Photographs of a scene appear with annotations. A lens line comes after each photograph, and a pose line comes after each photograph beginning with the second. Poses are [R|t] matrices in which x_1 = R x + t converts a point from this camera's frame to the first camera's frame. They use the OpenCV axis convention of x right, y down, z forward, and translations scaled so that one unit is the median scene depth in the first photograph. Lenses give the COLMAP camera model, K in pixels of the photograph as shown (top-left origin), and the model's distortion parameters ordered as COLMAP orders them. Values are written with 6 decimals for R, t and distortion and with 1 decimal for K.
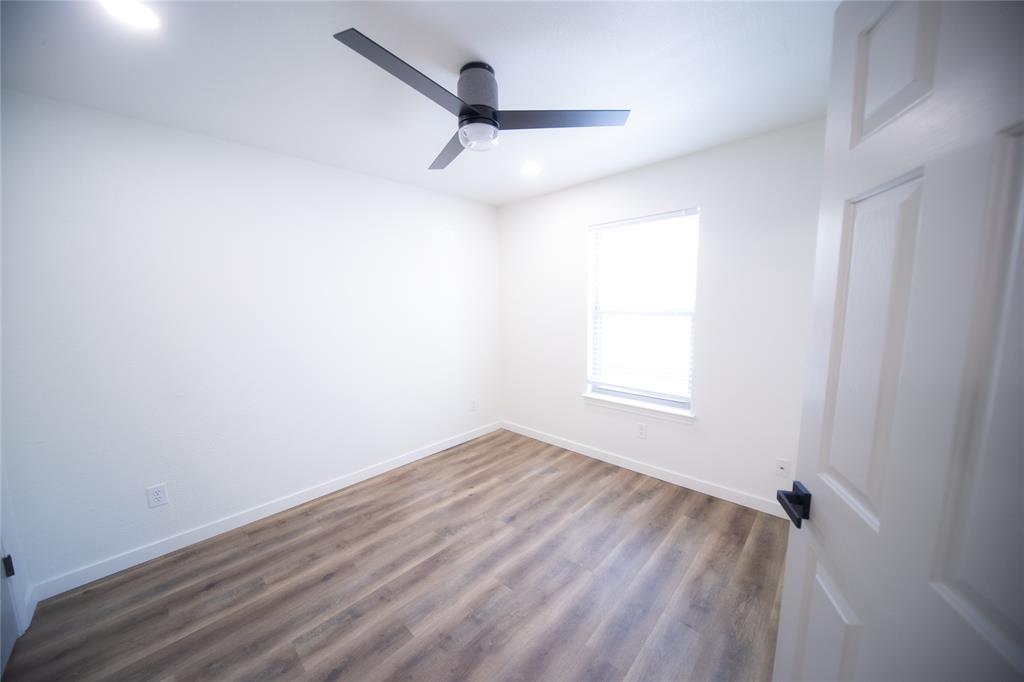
lens RADIAL K [[354.3, 0, 511.2], [0, 354.3, 344.7], [0, 0, 1]] dist [-0.014686, 0.001540]
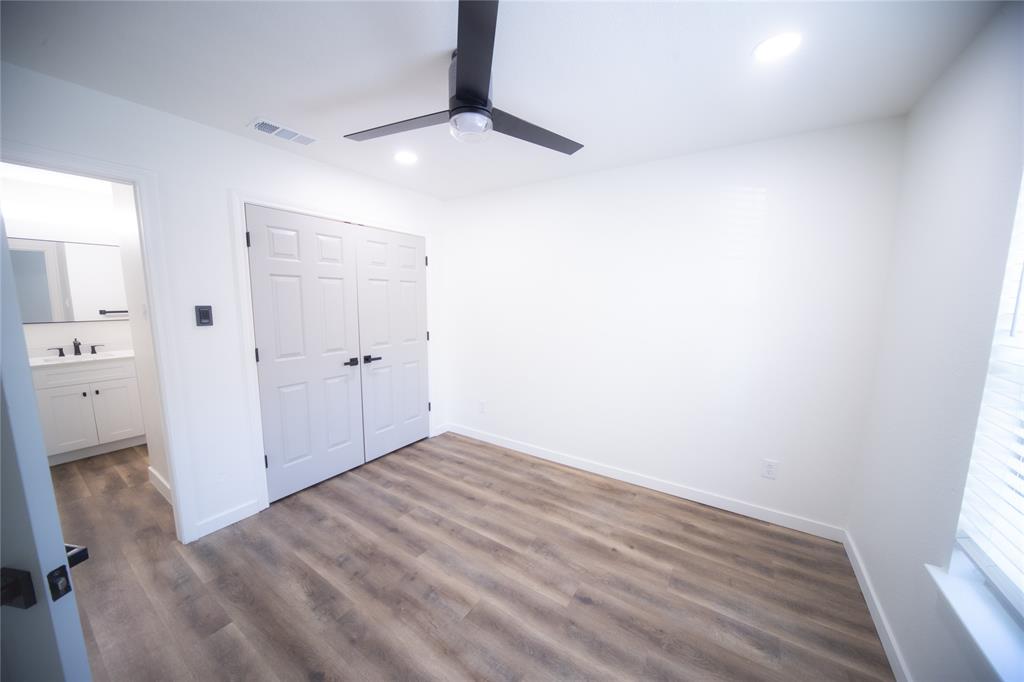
lens RADIAL K [[354.3, 0, 511.2], [0, 354.3, 344.7], [0, 0, 1]] dist [-0.014686, 0.001540]
pose [[0.173568, 0.147347, -0.973737, 0.607120], [-0.130547, 0.983461, 0.125549, -0.102225], [0.976131, 0.105327, 0.189933, 0.650803]]
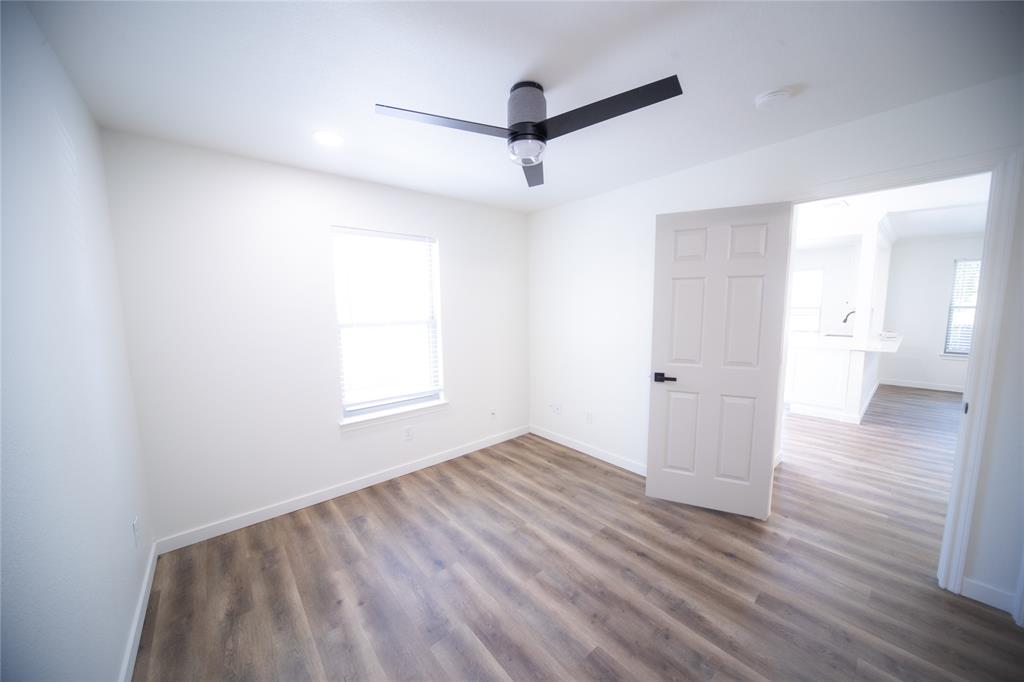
lens RADIAL K [[354.3, 0, 511.2], [0, 354.3, 344.7], [0, 0, 1]] dist [-0.014686, 0.001540]
pose [[0.106330, -0.092273, 0.990040, -0.775844], [0.133033, 0.988053, 0.077801, -0.076160], [-0.985391, 0.123435, 0.117335, 0.656128]]
